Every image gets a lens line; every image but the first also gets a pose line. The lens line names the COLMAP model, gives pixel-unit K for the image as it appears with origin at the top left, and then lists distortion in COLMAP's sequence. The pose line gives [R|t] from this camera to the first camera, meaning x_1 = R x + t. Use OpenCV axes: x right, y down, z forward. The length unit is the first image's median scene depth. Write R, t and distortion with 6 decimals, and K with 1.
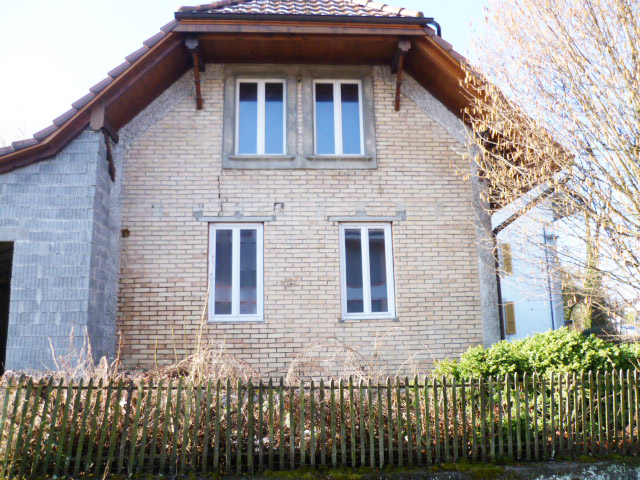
lens RADIAL K [[578.0, 0, 337.1], [0, 578.0, 241.0], [0, 0, 1]] dist [-0.073558, 0.005490]
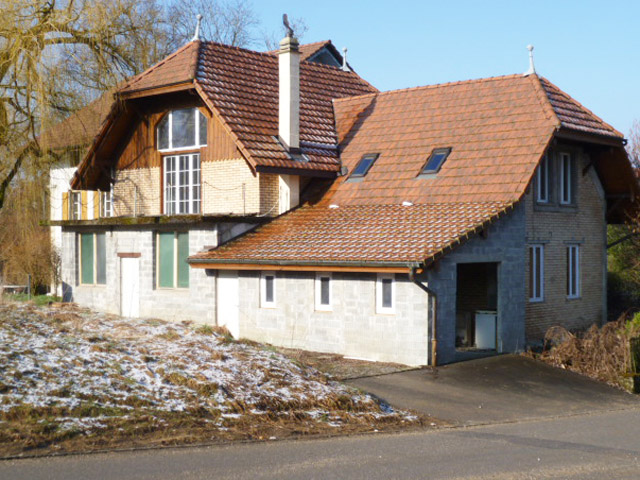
lens RADIAL K [[967.3, 0, 320.0], [0, 967.3, 240.0], [0, 0, 1]] dist [-0.008875, -0.016551]
pose [[0.718577, 0.028292, 0.694872, -2.666082], [-0.155793, 0.980327, 0.121193, -0.294641], [-0.677773, -0.195343, 0.708848, -0.591518]]
